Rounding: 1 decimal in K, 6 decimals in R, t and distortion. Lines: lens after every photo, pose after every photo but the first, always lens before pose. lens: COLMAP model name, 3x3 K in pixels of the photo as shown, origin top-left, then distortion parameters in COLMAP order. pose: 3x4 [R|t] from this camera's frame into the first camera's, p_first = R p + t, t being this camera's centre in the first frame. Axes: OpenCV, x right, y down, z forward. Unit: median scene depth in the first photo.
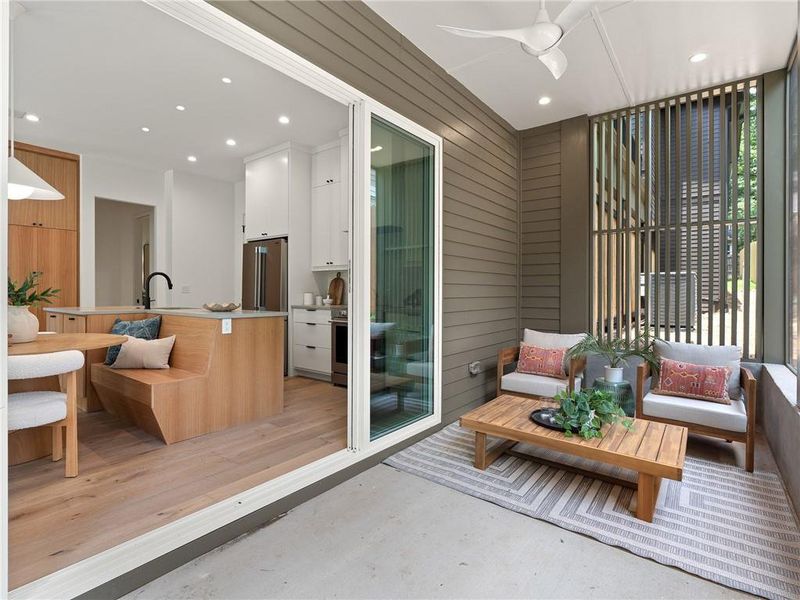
lens RADIAL K [[403.3, 0, 399.3], [0, 403.3, 289.9], [0, 0, 1]] dist [-0.002844, -0.000864]
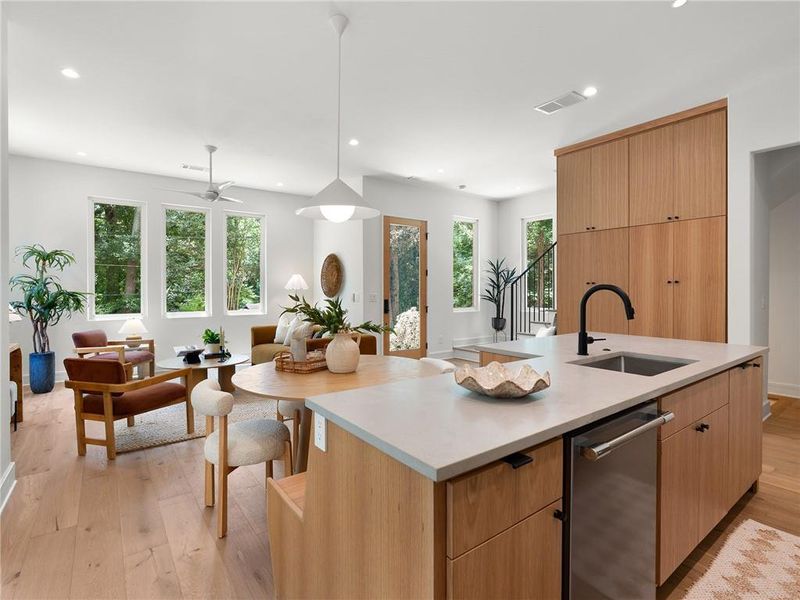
lens RADIAL K [[403.3, 0, 399.3], [0, 403.3, 289.9], [0, 0, 1]] dist [-0.002844, -0.000864]
pose [[-0.273311, 0.000444, -0.961926, -0.050133], [0.006321, 0.999979, -0.001335, -0.044086], [0.961905, -0.006445, -0.273308, 1.014650]]
